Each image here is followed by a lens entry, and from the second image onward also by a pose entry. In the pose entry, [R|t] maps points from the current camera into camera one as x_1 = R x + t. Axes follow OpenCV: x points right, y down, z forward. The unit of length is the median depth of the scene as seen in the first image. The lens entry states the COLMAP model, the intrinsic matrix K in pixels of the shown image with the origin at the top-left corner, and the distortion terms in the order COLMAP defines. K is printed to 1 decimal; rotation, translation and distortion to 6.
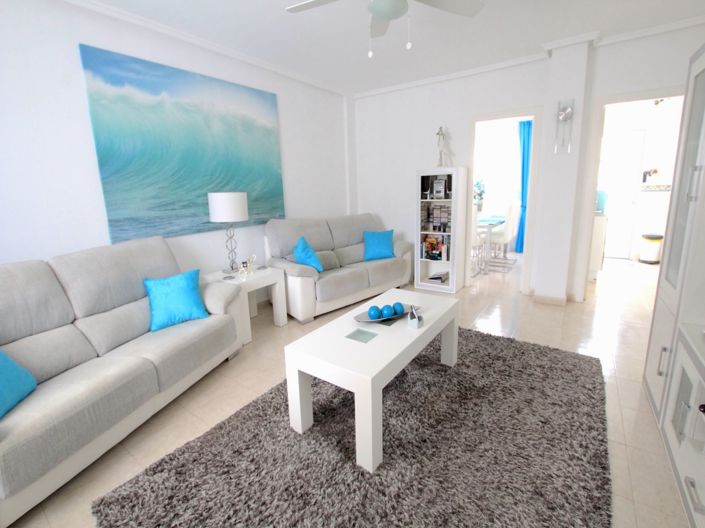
lens RADIAL K [[332.6, 0, 348.8], [0, 332.6, 255.1], [0, 0, 1]] dist [-0.029160, 0.003662]
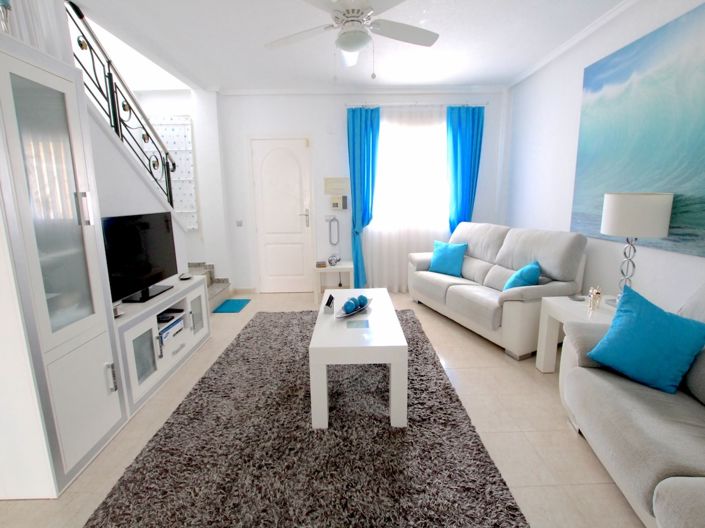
lens RADIAL K [[332.6, 0, 353.7], [0, 332.6, 258.3], [0, 0, 1]] dist [-0.029160, 0.003662]
pose [[-0.800021, 0.152916, -0.580158, 0.408911], [-0.078714, 0.931866, 0.354161, -0.205189], [0.594787, 0.329003, -0.733475, 0.951288]]
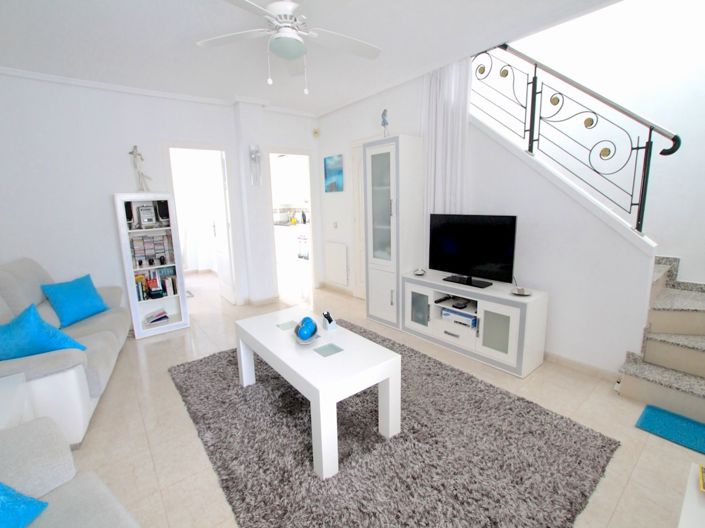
lens RADIAL K [[332.6, 0, 353.4], [0, 332.6, 261.7], [0, 0, 1]] dist [-0.029160, 0.003662]
pose [[0.274713, -0.149208, 0.949879, -0.435356], [0.211073, 0.973148, 0.091819, -0.052137], [-0.938073, 0.175270, 0.298831, 0.267091]]
